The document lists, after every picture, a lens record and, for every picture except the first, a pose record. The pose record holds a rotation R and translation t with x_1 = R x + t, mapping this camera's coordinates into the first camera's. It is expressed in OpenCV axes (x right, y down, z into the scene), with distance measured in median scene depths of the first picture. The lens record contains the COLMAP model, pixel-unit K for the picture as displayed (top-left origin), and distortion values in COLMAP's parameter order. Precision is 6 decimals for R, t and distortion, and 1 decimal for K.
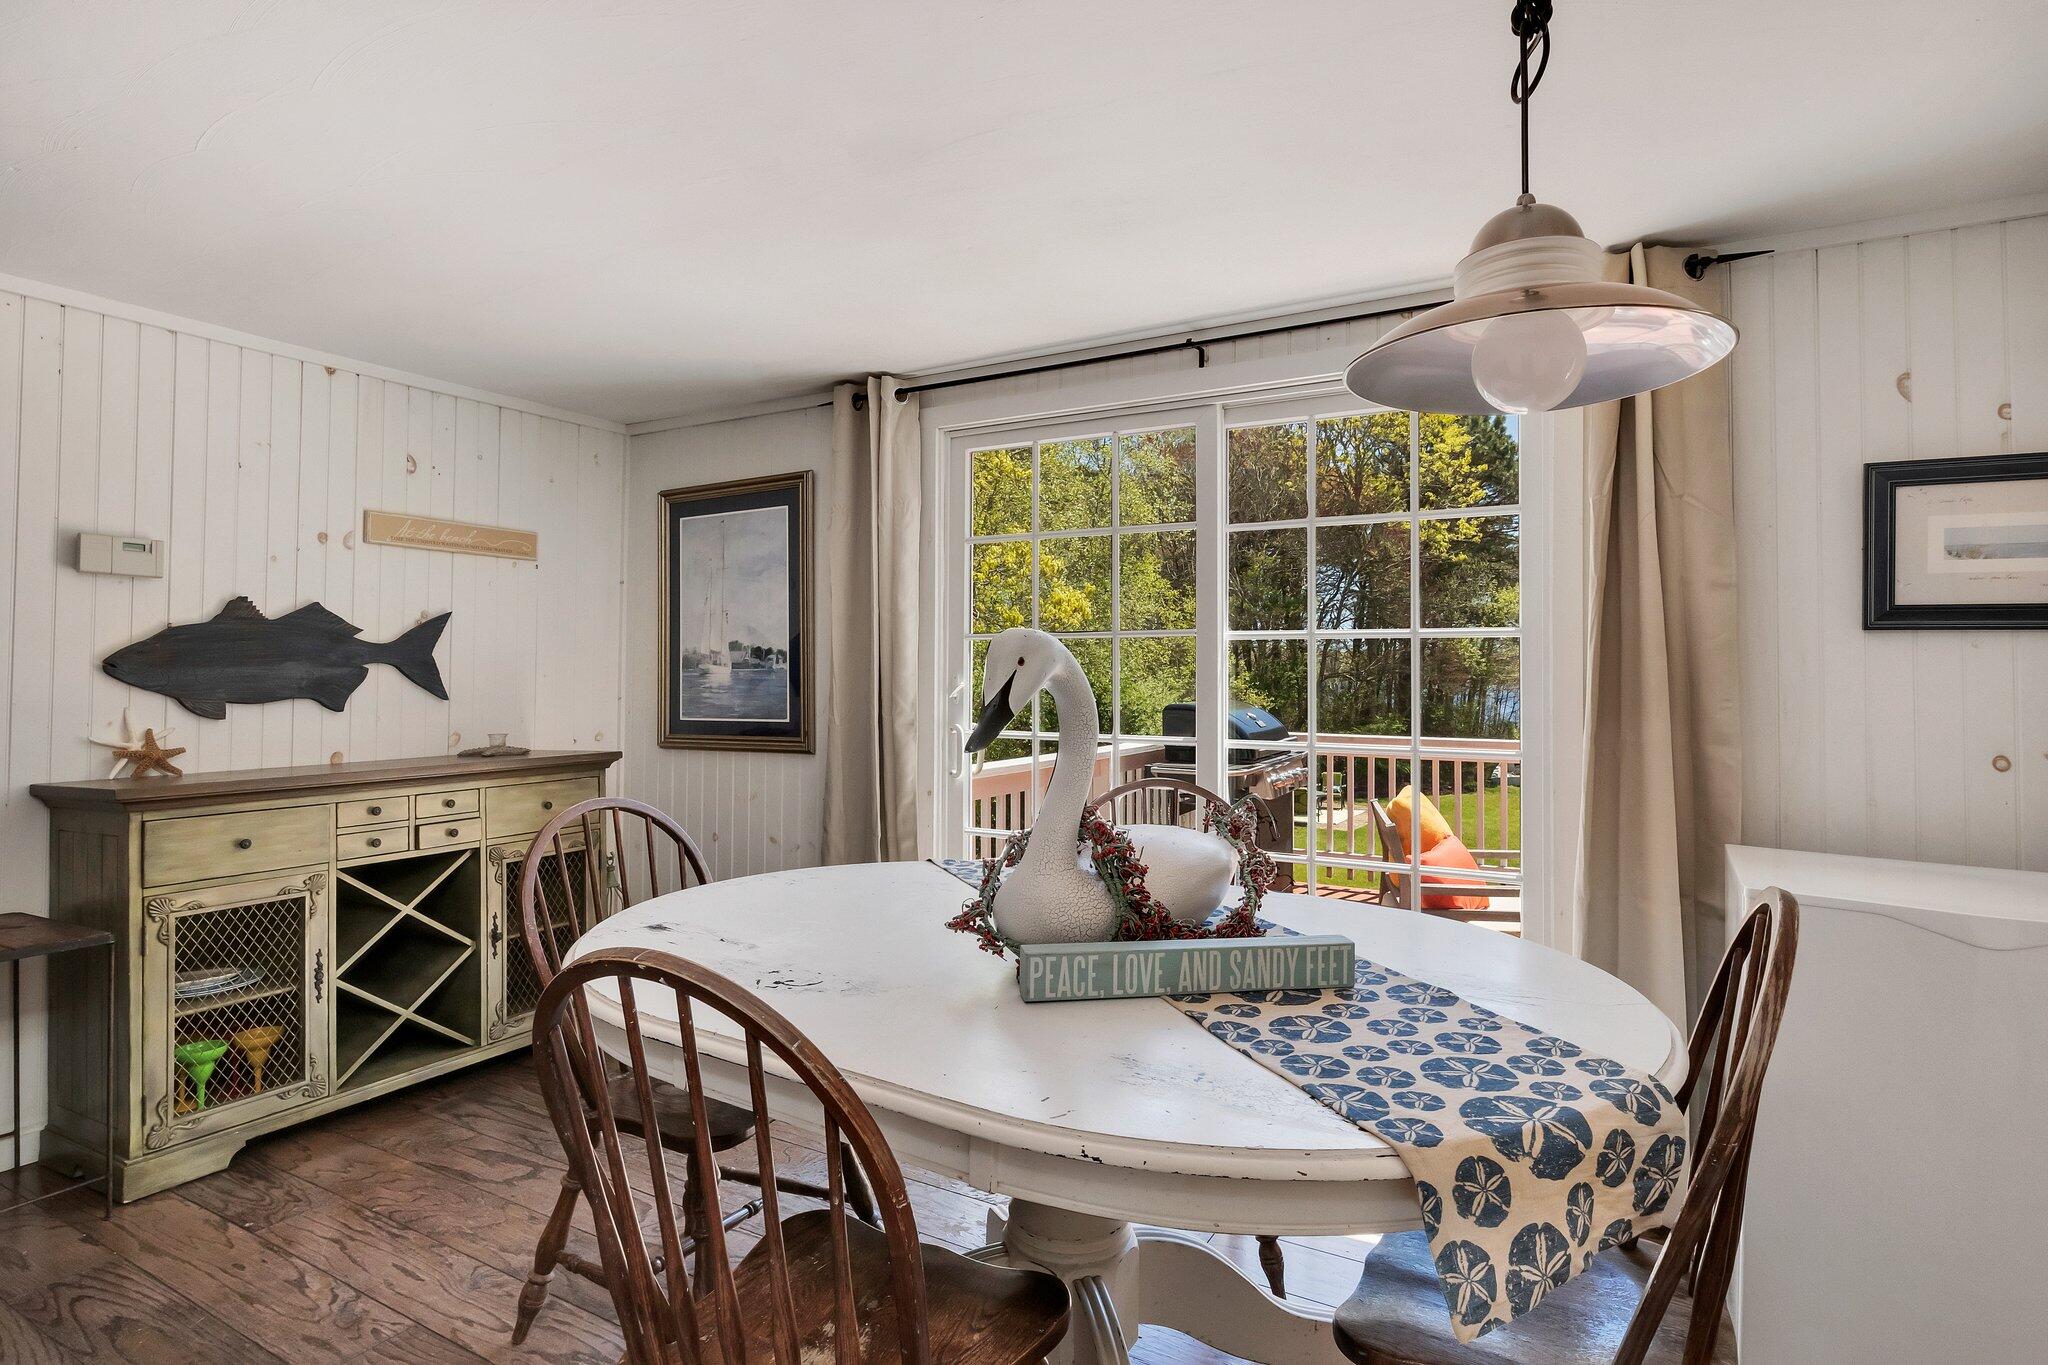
lens RADIAL K [[1033.5, 0, 1040.0], [0, 1033.5, 634.4], [0, 0, 1]] dist [-0.008286, 0.000765]
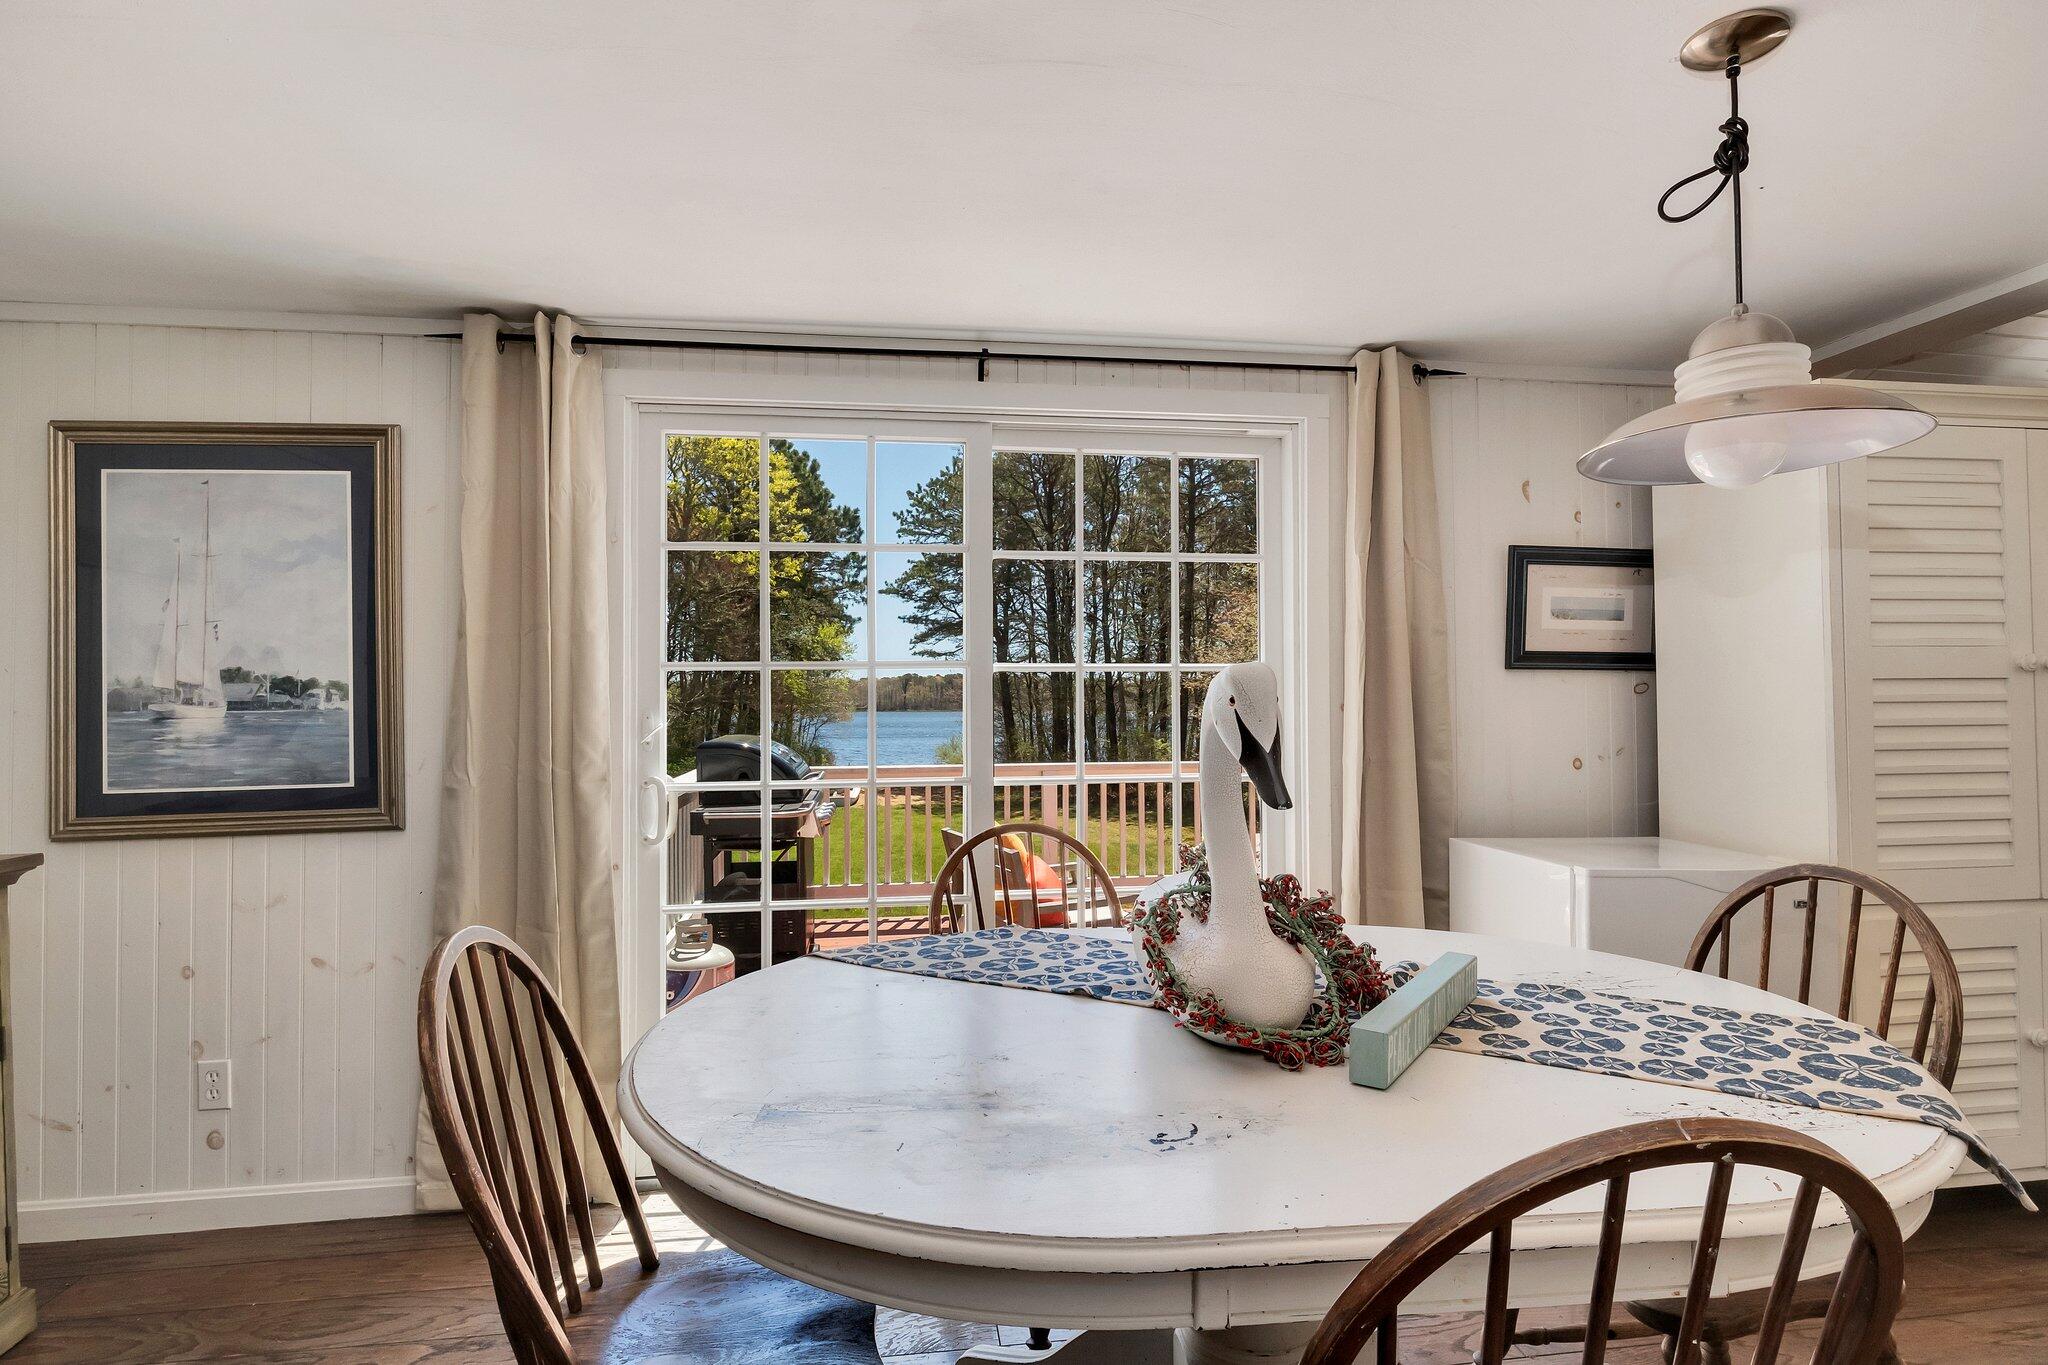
lens RADIAL K [[1033.5, 0, 1033.1], [0, 1033.5, 673.4], [0, 0, 1]] dist [-0.008286, 0.000765]
pose [[0.795106, 0.007495, 0.606425, -0.480570], [-0.011026, 0.999937, 0.002099, 0.004854], [-0.606371, -0.008356, 0.795138, 0.290670]]
